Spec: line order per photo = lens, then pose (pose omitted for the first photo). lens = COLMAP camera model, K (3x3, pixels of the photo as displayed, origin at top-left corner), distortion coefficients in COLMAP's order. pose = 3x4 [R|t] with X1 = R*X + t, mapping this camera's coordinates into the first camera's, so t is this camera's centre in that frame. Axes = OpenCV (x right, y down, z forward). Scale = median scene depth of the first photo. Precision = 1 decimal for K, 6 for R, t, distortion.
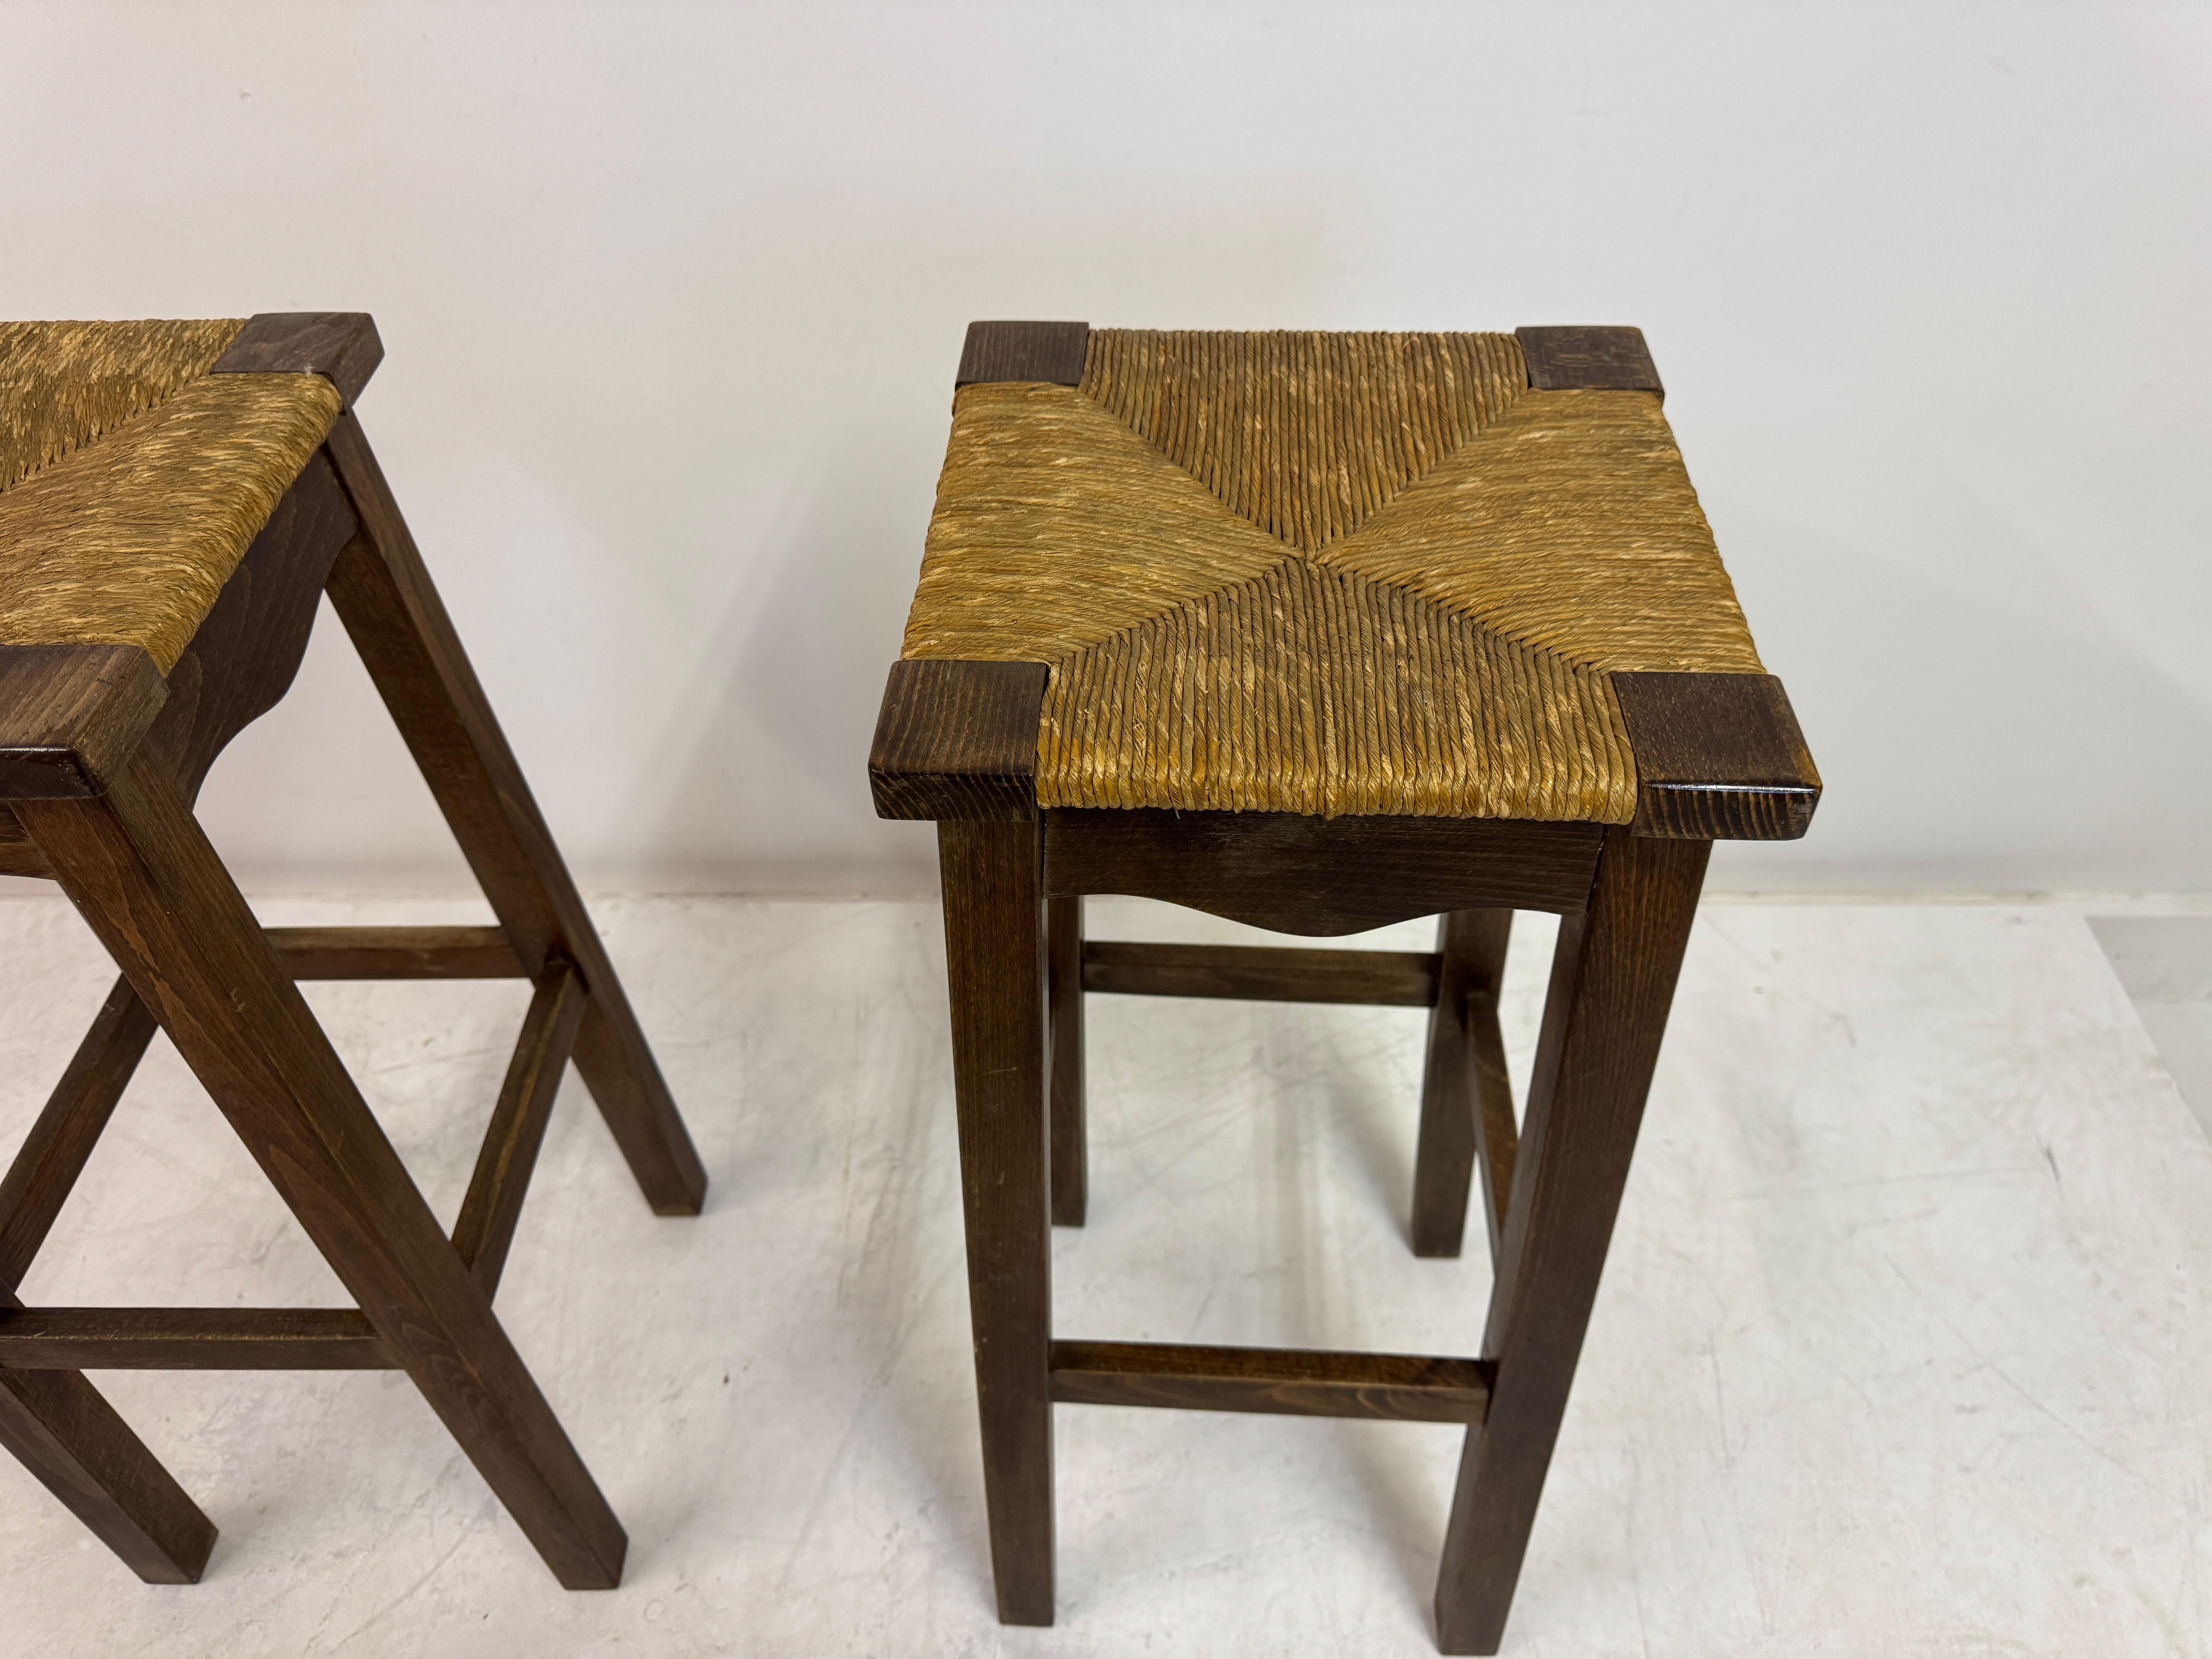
lens RADIAL K [[1607.2, 0, 1106.0], [0, 1607.2, 819.4], [0, 0, 1]] dist [0.037758, -0.074039]
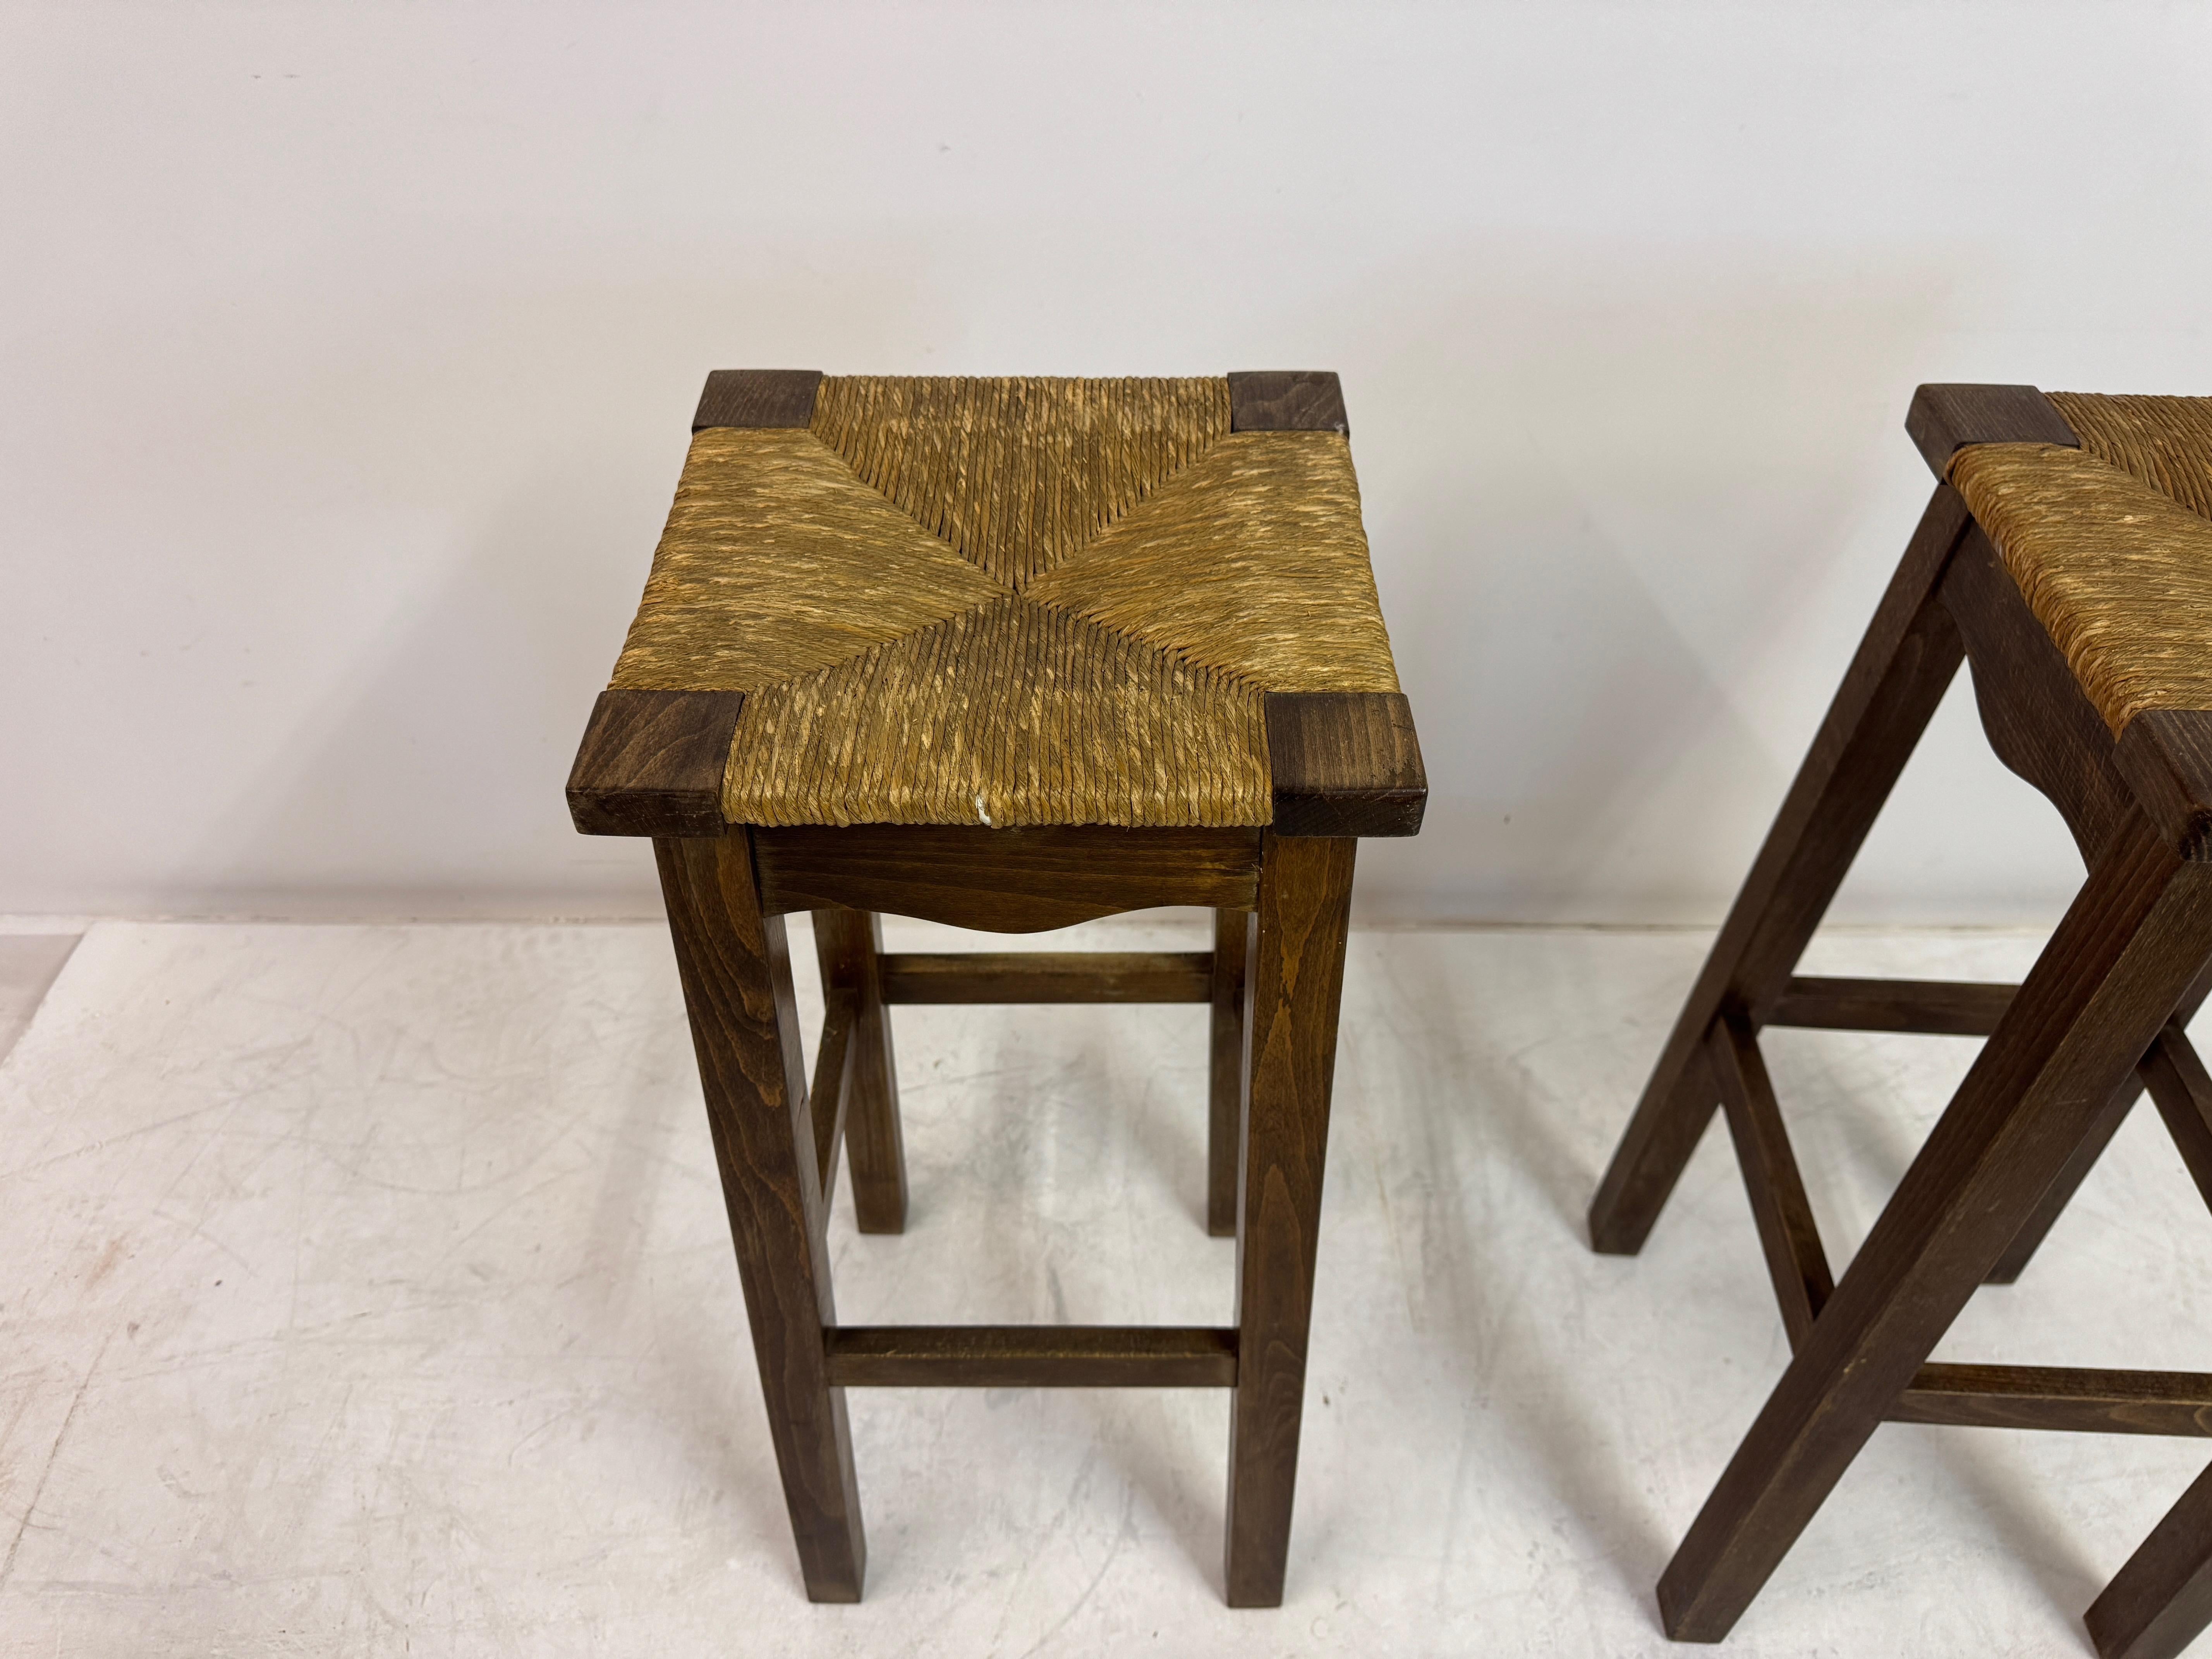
lens RADIAL K [[1621.0, 0, 1100.6], [0, 1621.0, 825.2], [0, 0, 1]] dist [0.041820, -0.065047]
pose [[0.999879, 0.008220, 0.013236, -0.420582], [-0.008061, 0.999895, -0.012030, -0.003760], [-0.013333, 0.011922, 0.999840, -0.034594]]
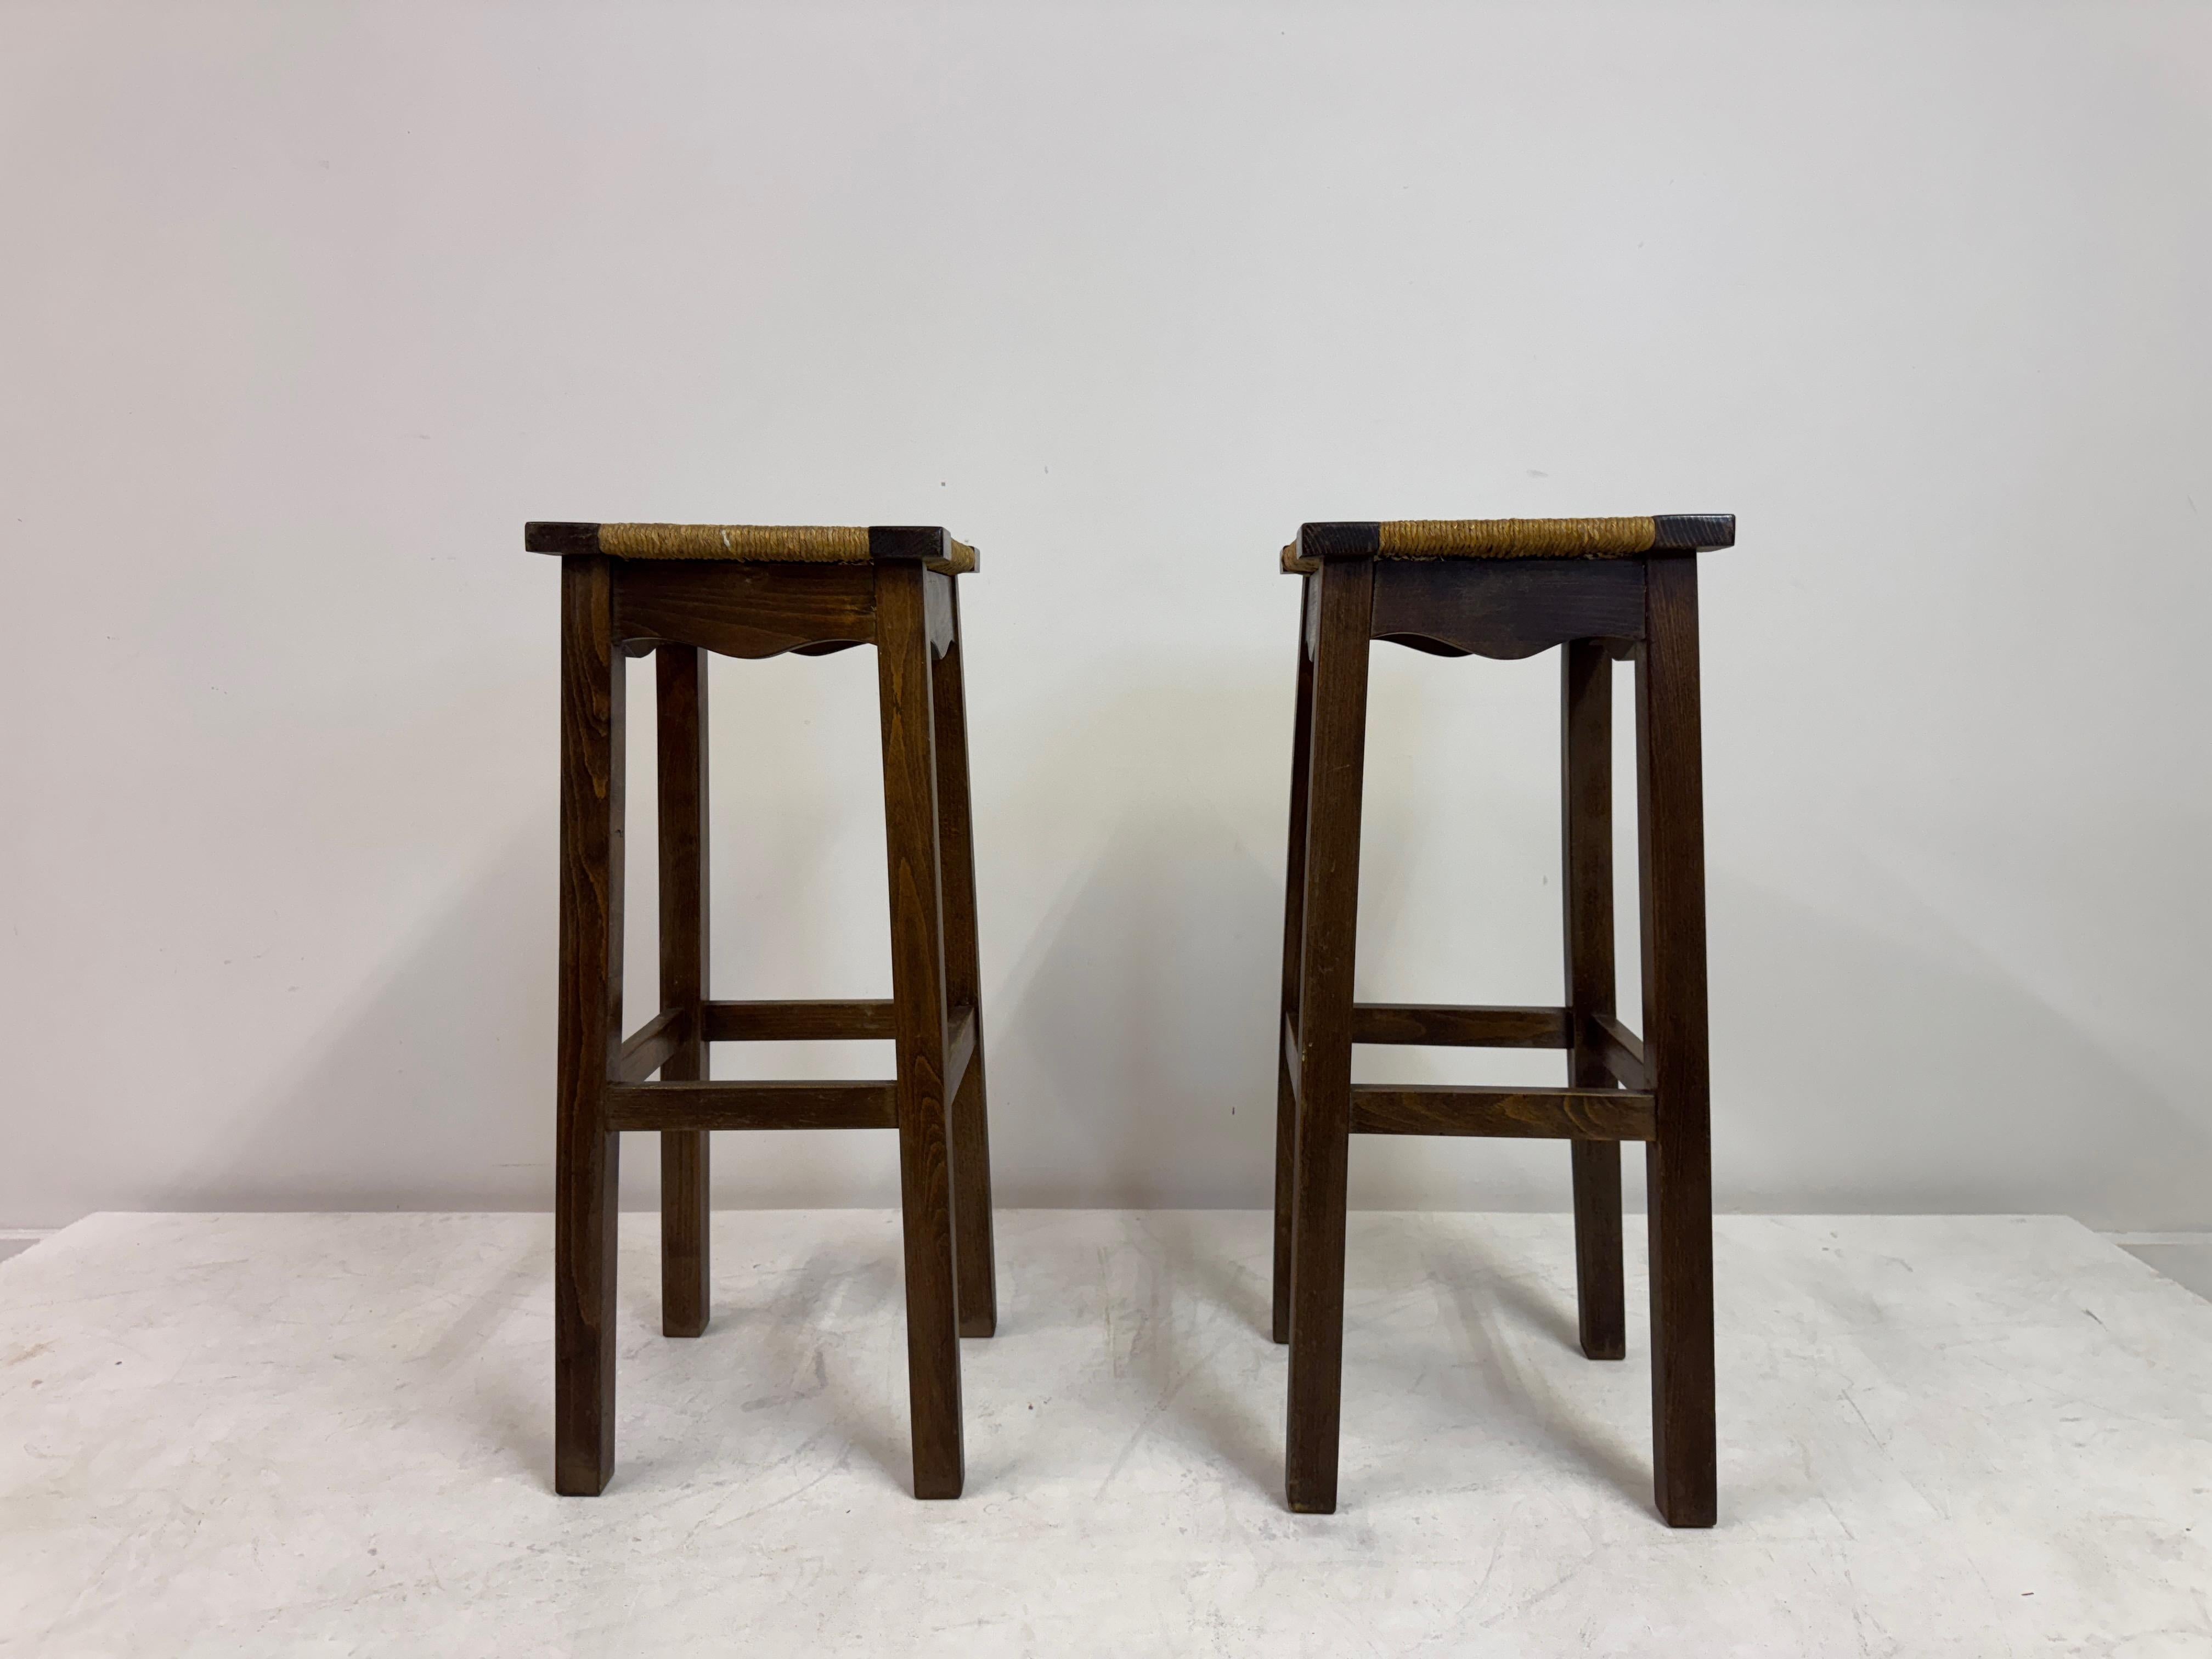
lens RADIAL K [[1579.3, 0, 1104.0], [0, 1579.3, 784.6], [0, 0, 1]] dist [0.026324, -0.029820]
pose [[0.999871, 0.015044, -0.005691, -0.192538], [-0.015312, 0.781996, -0.623095, 0.766881], [-0.004923, 0.623101, 0.782126, -0.226236]]
